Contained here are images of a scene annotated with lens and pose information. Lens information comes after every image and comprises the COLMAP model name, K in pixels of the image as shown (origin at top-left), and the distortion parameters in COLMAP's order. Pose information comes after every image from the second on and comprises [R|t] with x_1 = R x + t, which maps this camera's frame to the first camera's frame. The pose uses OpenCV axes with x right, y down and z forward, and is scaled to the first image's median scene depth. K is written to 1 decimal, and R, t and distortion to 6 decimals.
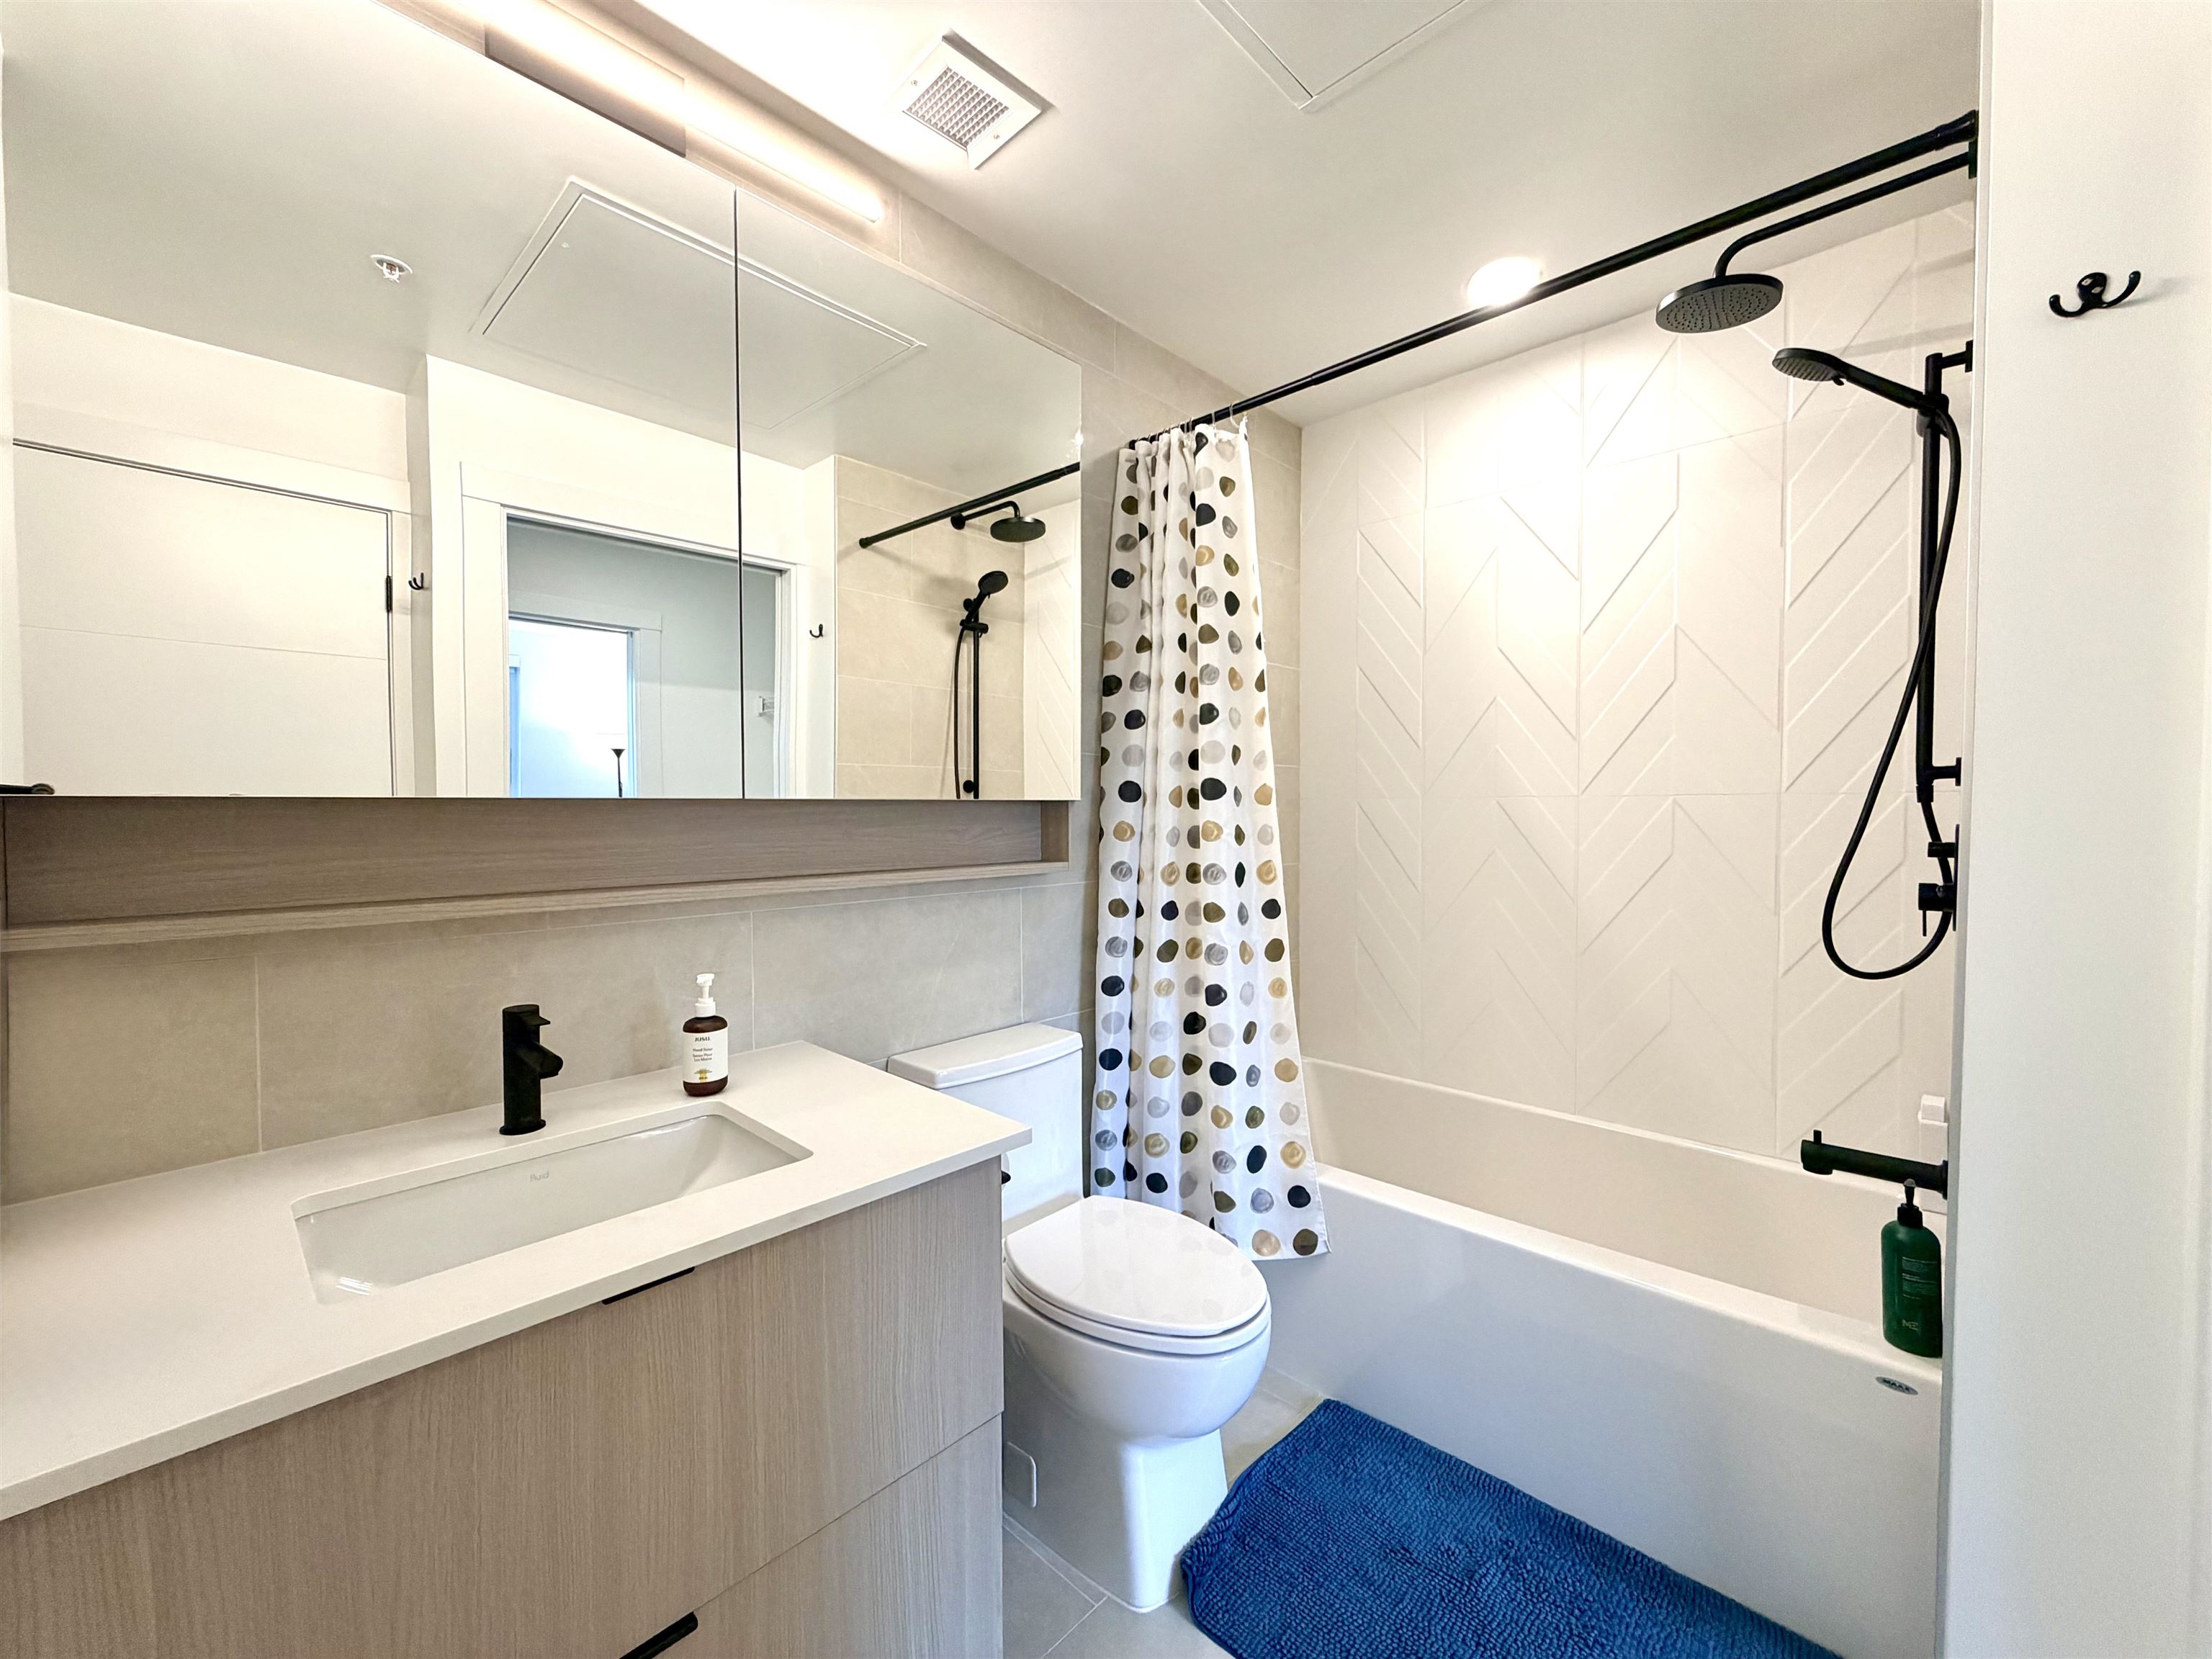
lens RADIAL K [[876.9, 0, 1109.1], [0, 876.9, 821.6], [0, 0, 1]] dist [-0.001182, -0.000002]
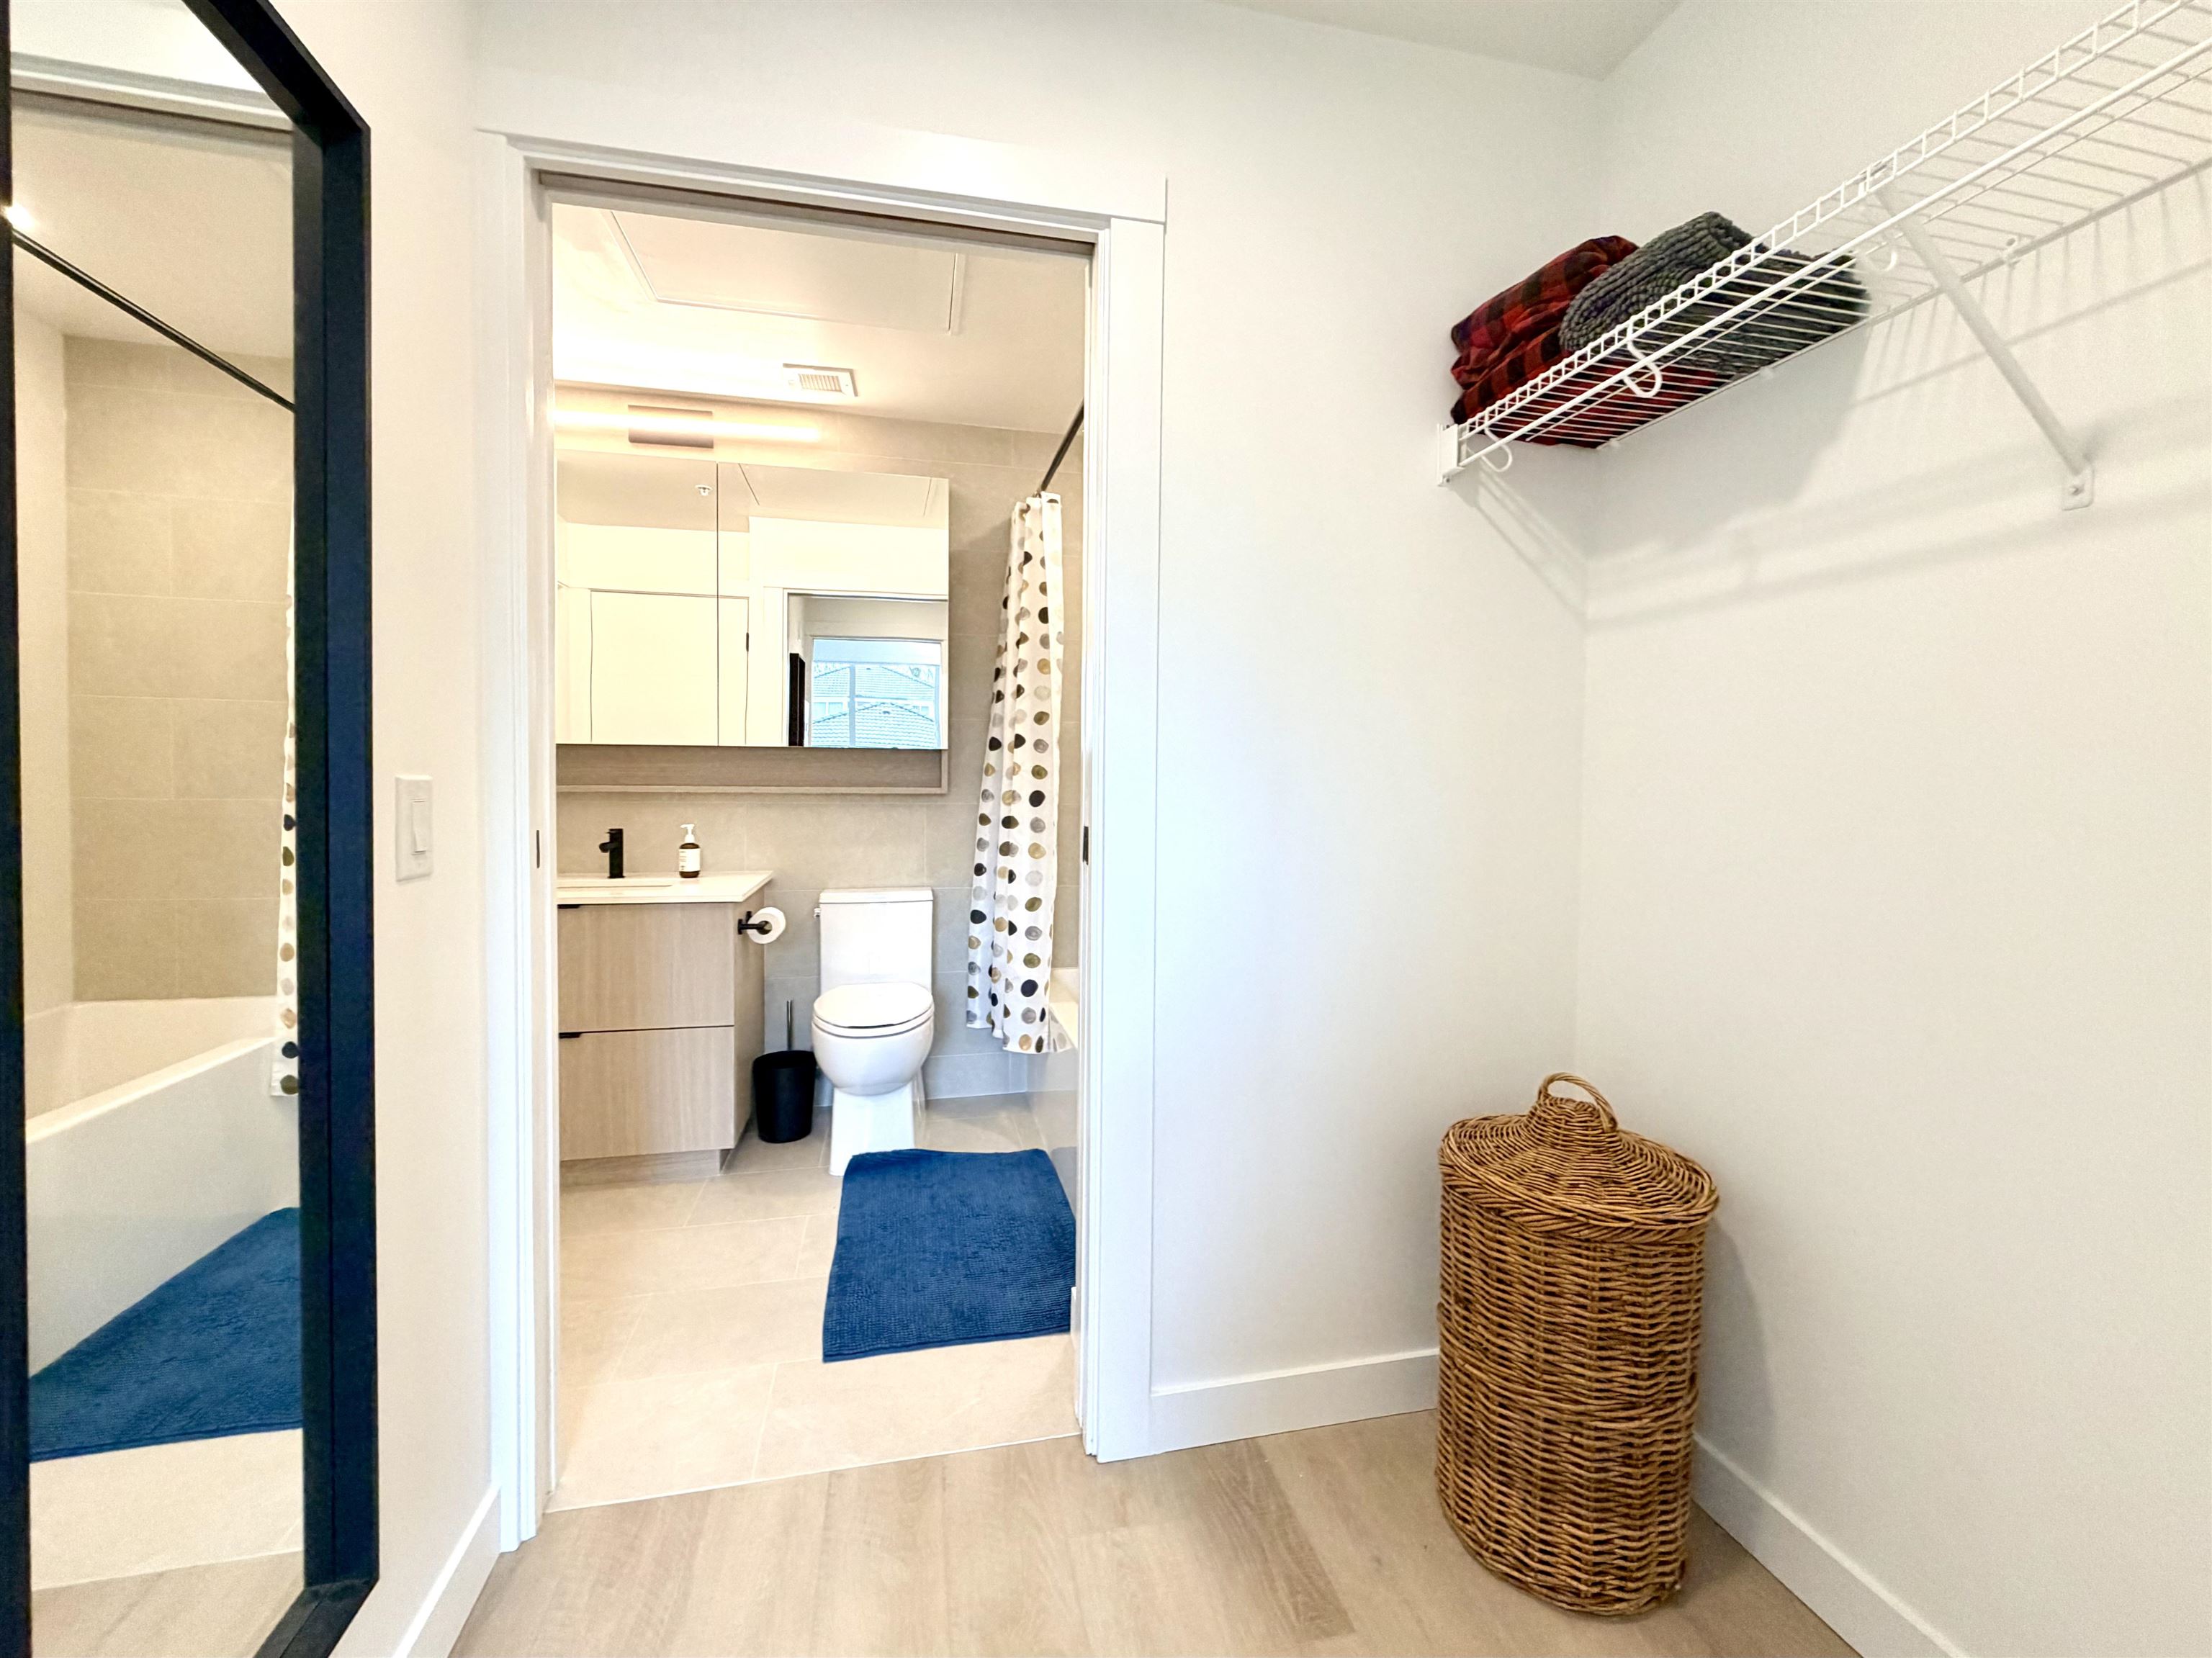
lens RADIAL K [[876.8, 0, 1081.1], [0, 876.8, 792.7], [0, 0, 1]] dist [-0.001182, -0.000002]
pose [[0.819019, 0.015874, -0.573547, 1.118281], [-0.016421, 0.999856, 0.004222, 0.045409], [0.573531, 0.005960, 0.819162, -0.178477]]
